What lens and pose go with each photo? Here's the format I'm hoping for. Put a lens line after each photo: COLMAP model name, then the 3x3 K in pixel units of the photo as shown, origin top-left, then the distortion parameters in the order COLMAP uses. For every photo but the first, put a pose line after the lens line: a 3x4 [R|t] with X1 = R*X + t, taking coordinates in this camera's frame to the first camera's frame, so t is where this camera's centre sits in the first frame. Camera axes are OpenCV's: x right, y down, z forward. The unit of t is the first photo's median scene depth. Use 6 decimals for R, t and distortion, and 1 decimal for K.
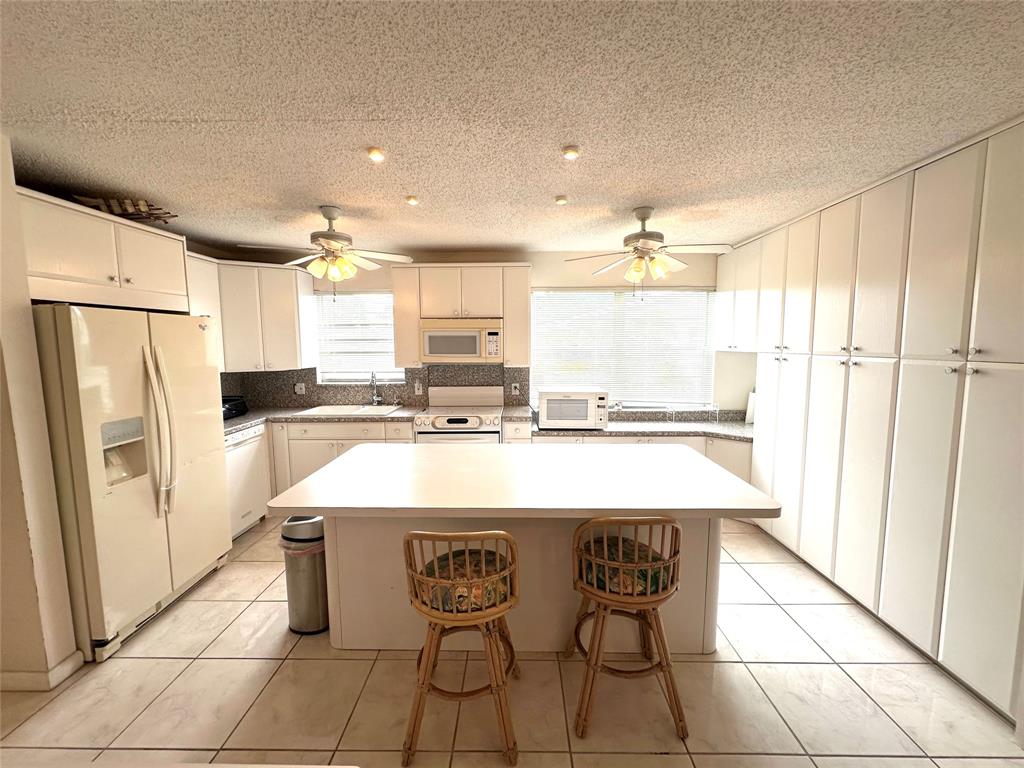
lens RADIAL K [[410.0, 0, 512.1], [0, 410.0, 383.8], [0, 0, 1]] dist [-0.002596, 0.000759]
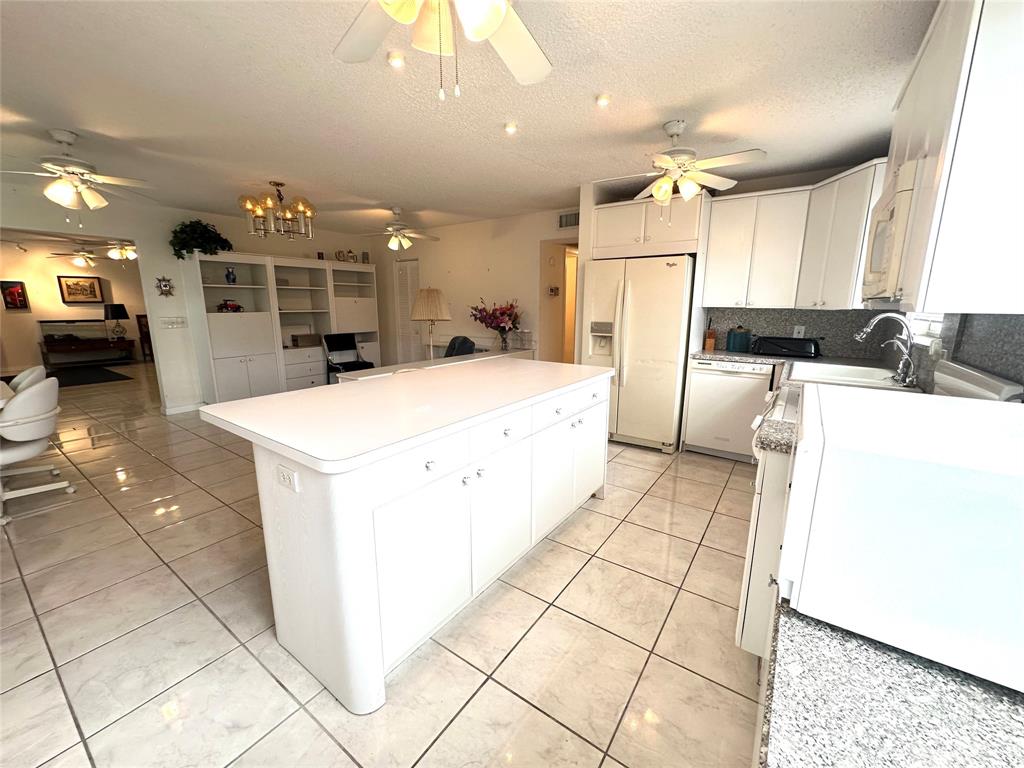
lens RADIAL K [[410.0, 0, 512.9], [0, 410.0, 383.8], [0, 0, 1]] dist [-0.002596, 0.000759]
pose [[-0.563813, 0.160946, -0.810068, 0.466148], [-0.086243, 0.963993, 0.251554, -0.042261], [0.821387, 0.211692, -0.529632, 0.980560]]
